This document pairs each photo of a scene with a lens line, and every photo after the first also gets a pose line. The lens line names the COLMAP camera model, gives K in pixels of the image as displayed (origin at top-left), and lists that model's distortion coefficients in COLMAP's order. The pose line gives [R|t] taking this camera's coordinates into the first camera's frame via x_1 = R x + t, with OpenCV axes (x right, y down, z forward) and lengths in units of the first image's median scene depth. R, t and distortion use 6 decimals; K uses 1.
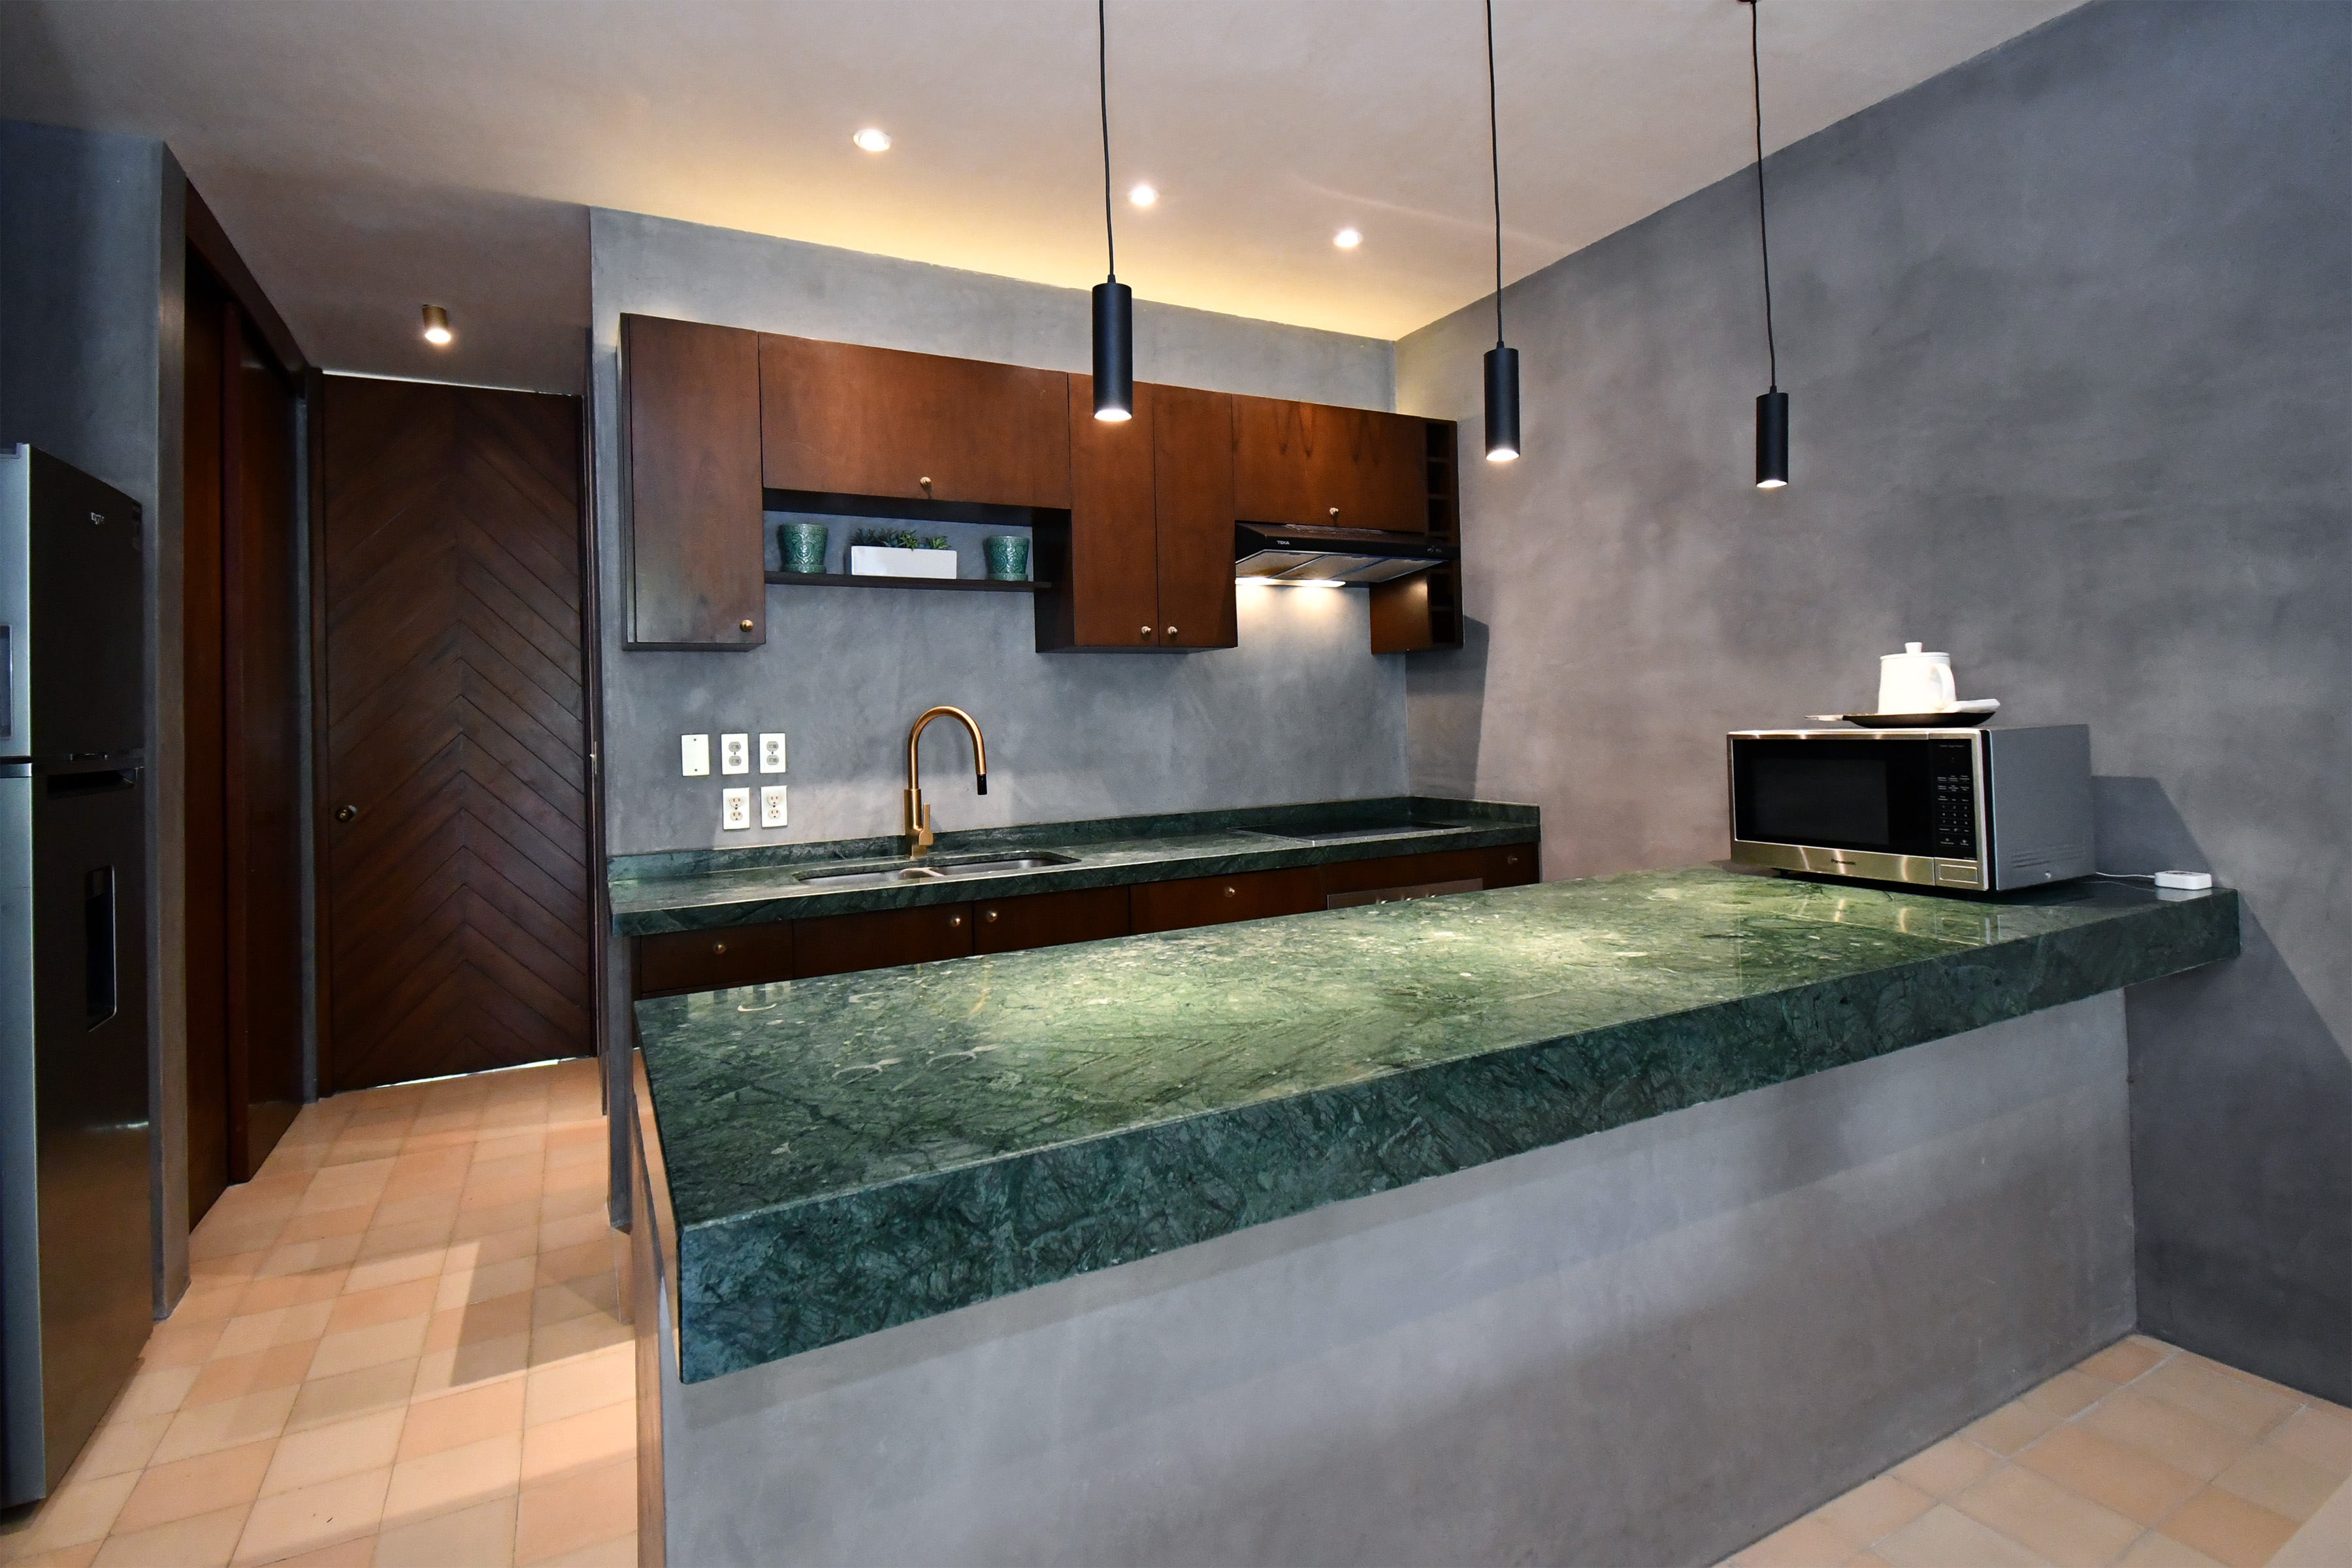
lens RADIAL K [[1155.5, 0, 1166.5], [0, 1155.5, 705.2], [0, 0, 1]] dist [0.026517, 0.000008]
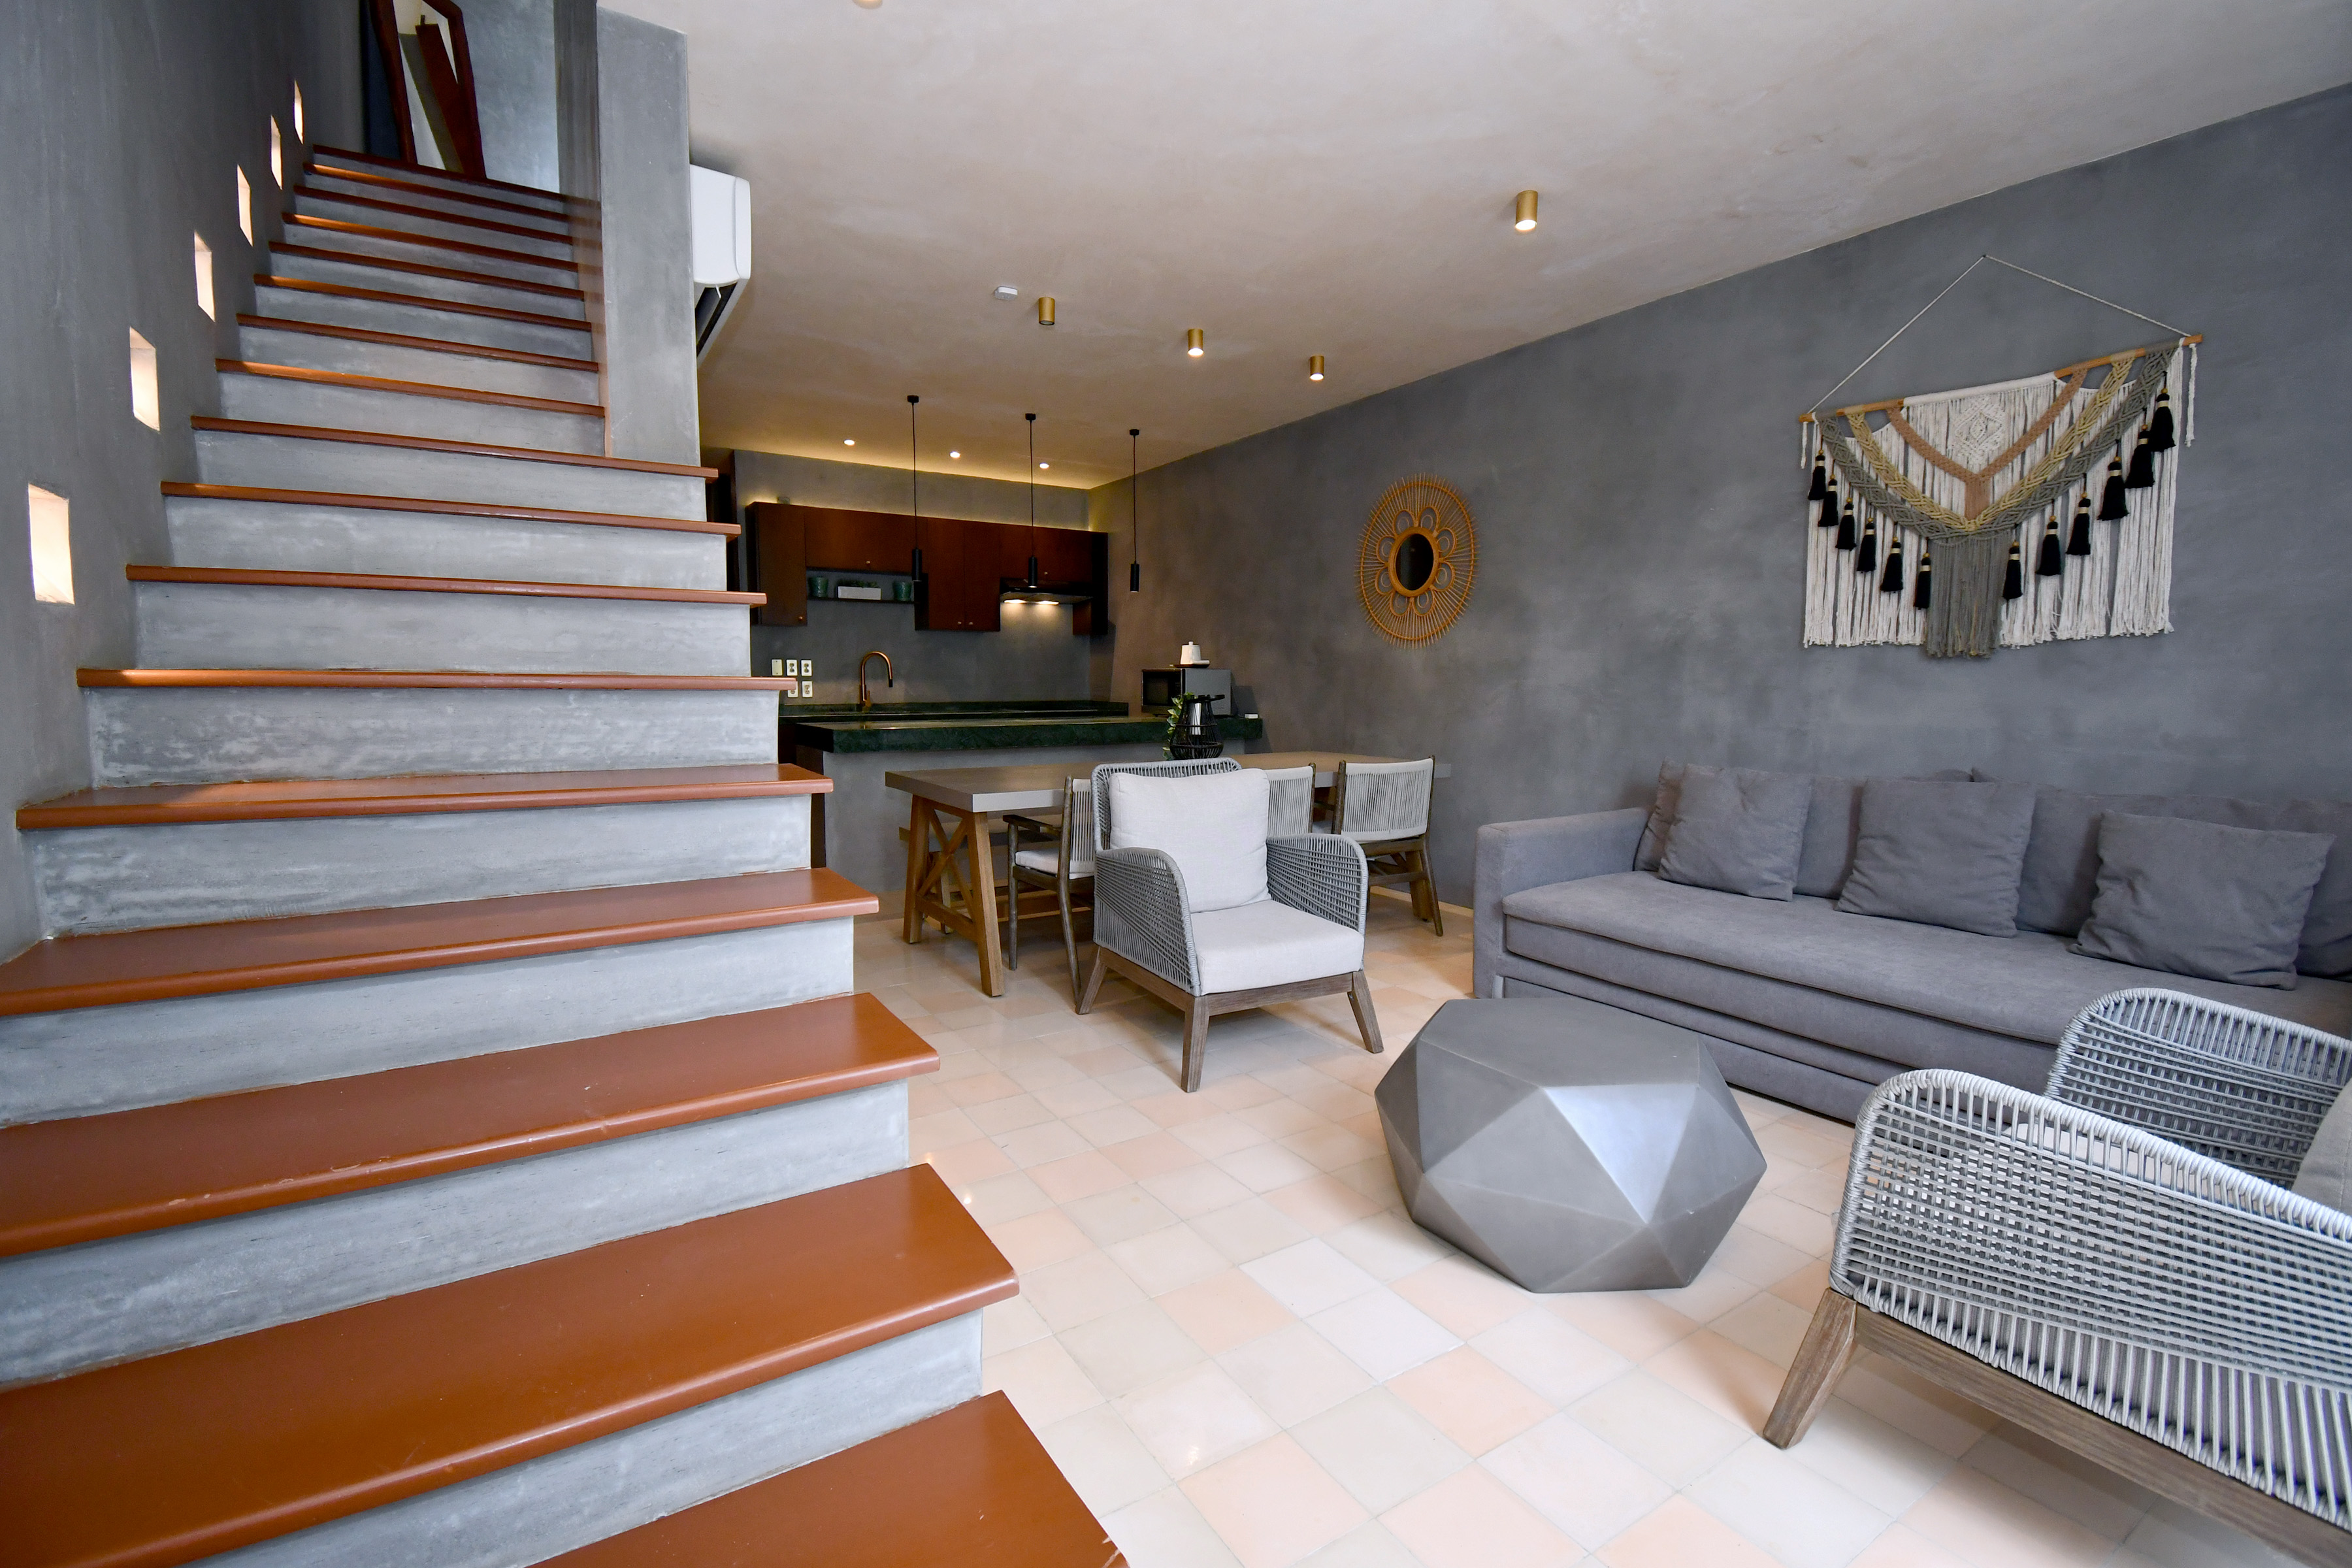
lens RADIAL K [[1068.6, 0, 1176.0], [0, 1068.6, 784.0], [0, 0, 1]] dist [0.021460, -0.026204]
pose [[0.995968, 0.023666, 0.086529, 0.254446], [-0.033587, 0.992791, 0.115059, -0.003297], [-0.083182, -0.117501, 0.989583, -1.344547]]
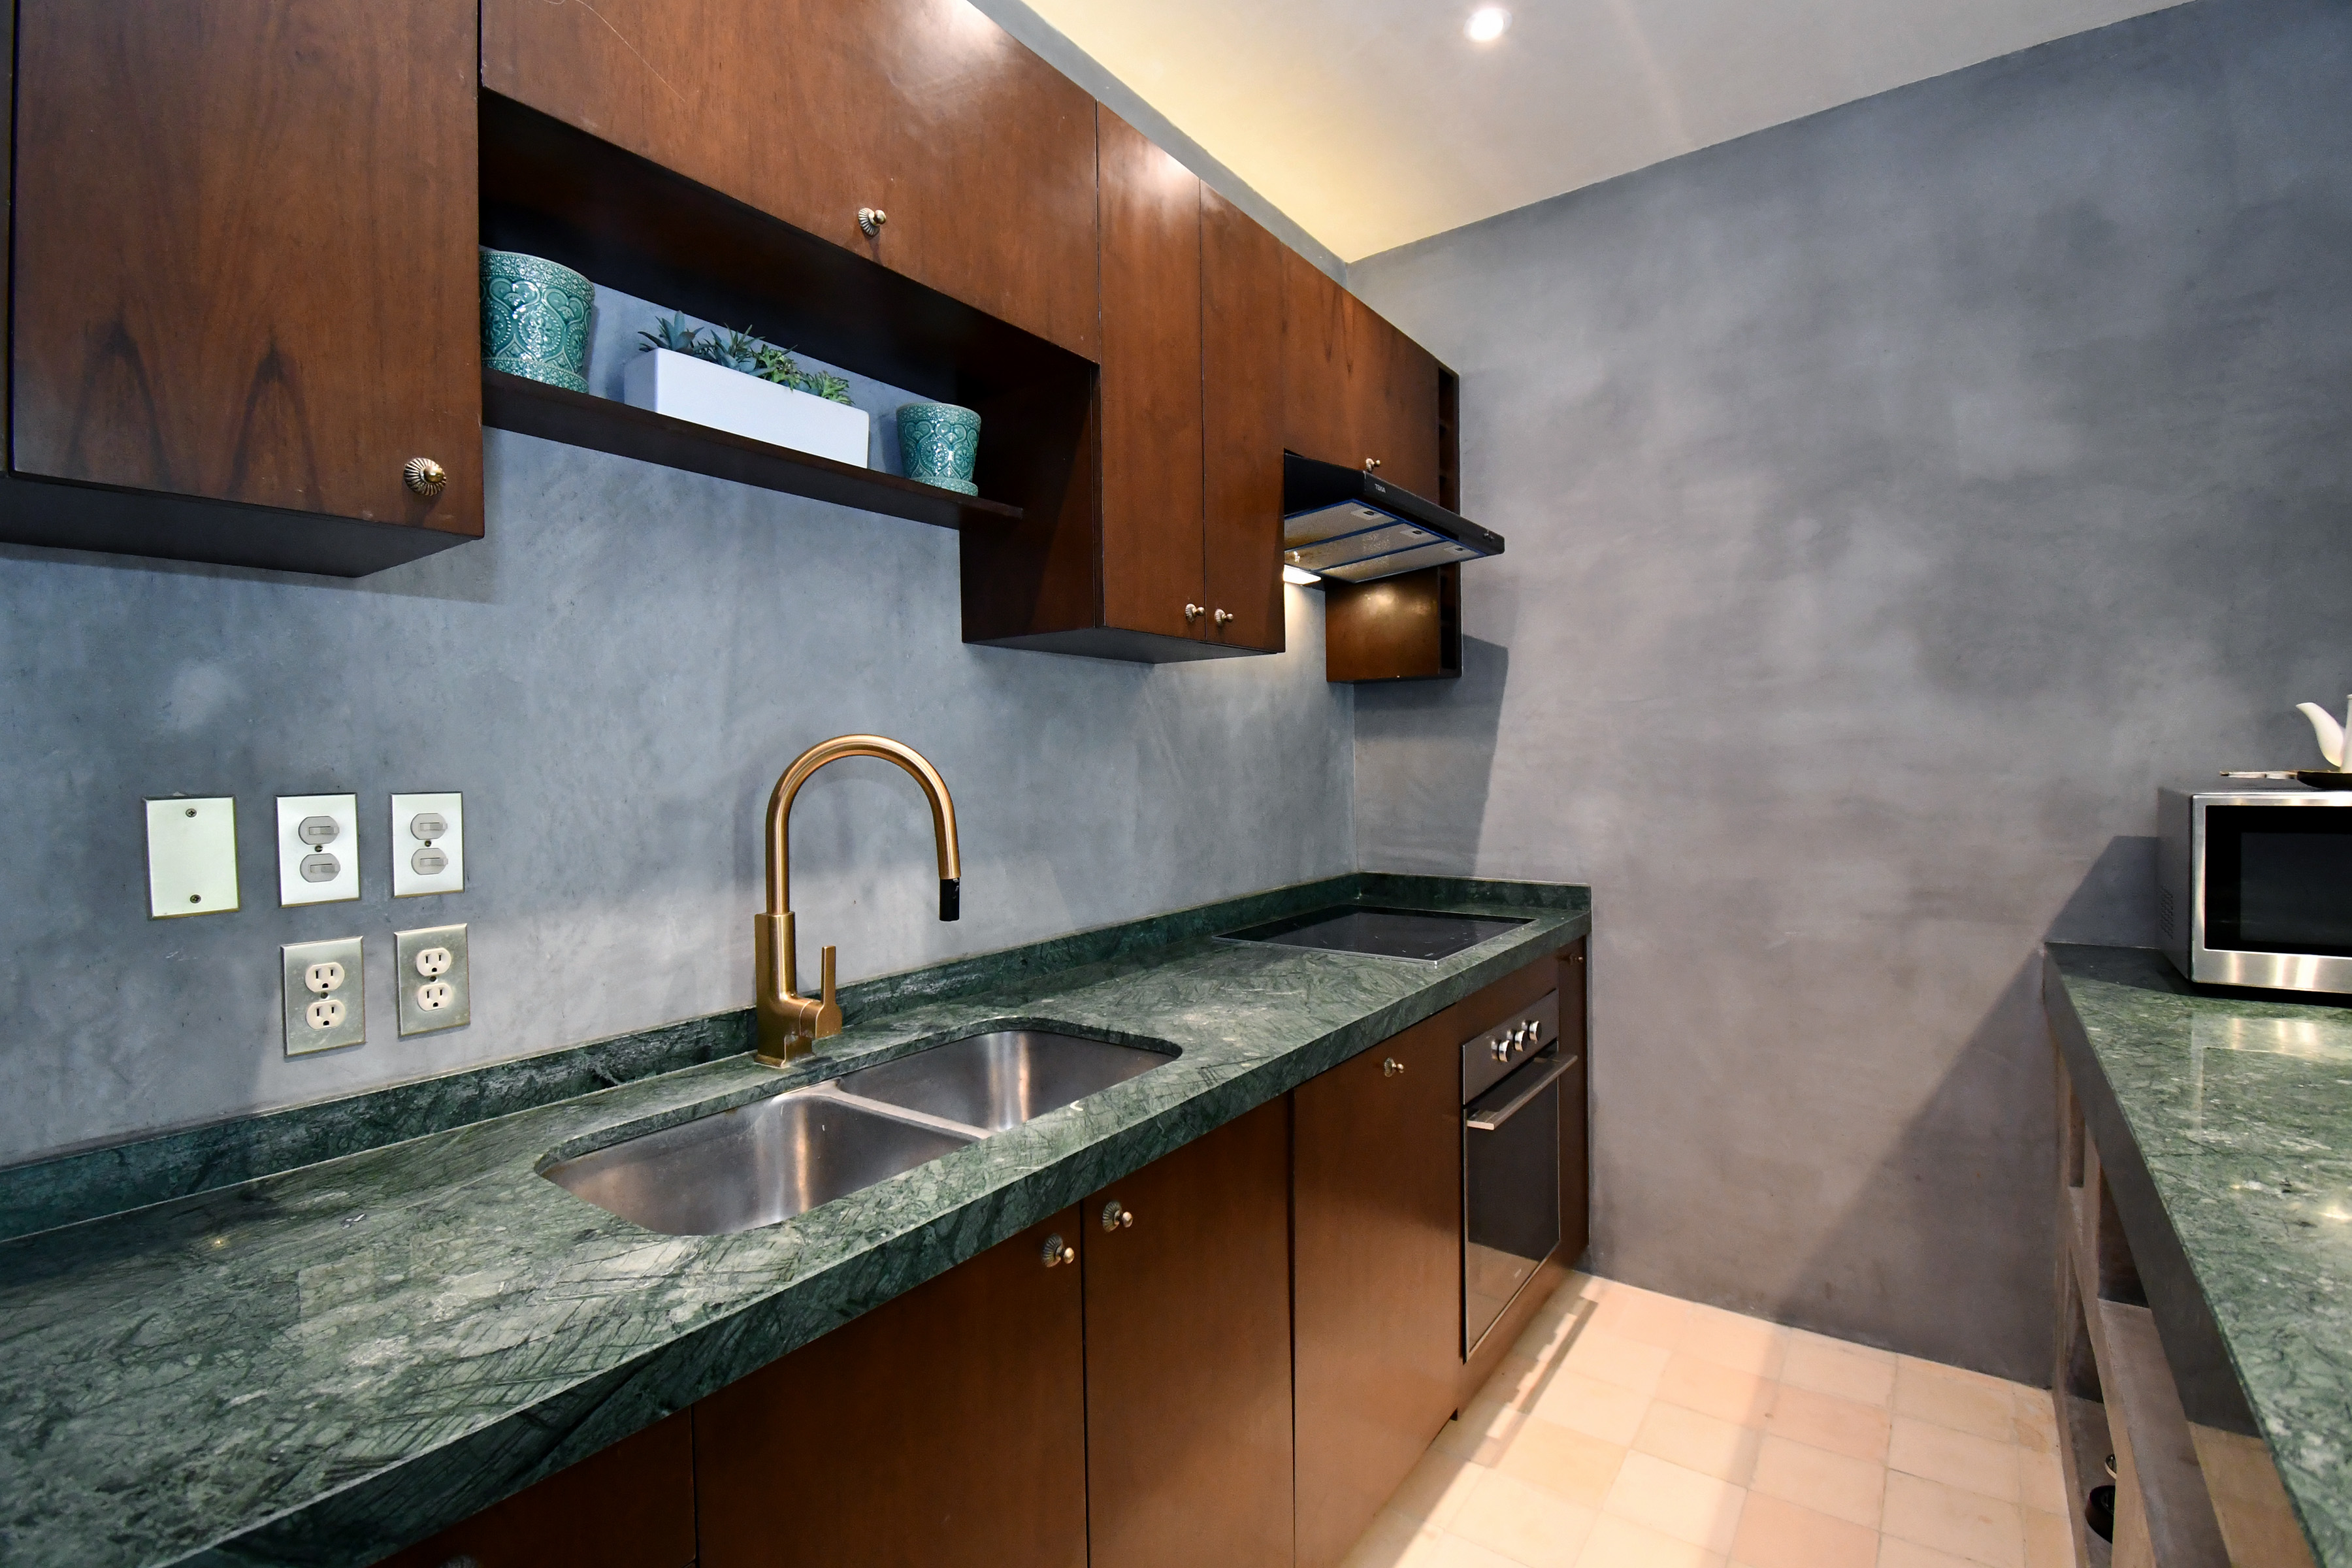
lens RADIAL K [[1068.6, 0, 1176.0], [0, 1068.6, 784.0], [0, 0, 1]] dist [0.021460, -0.026204]
pose [[0.896046, 0.003555, 0.443947, -0.262223], [-0.015487, 0.999610, 0.023255, 0.008069], [-0.443691, -0.027713, 0.895751, 0.536836]]
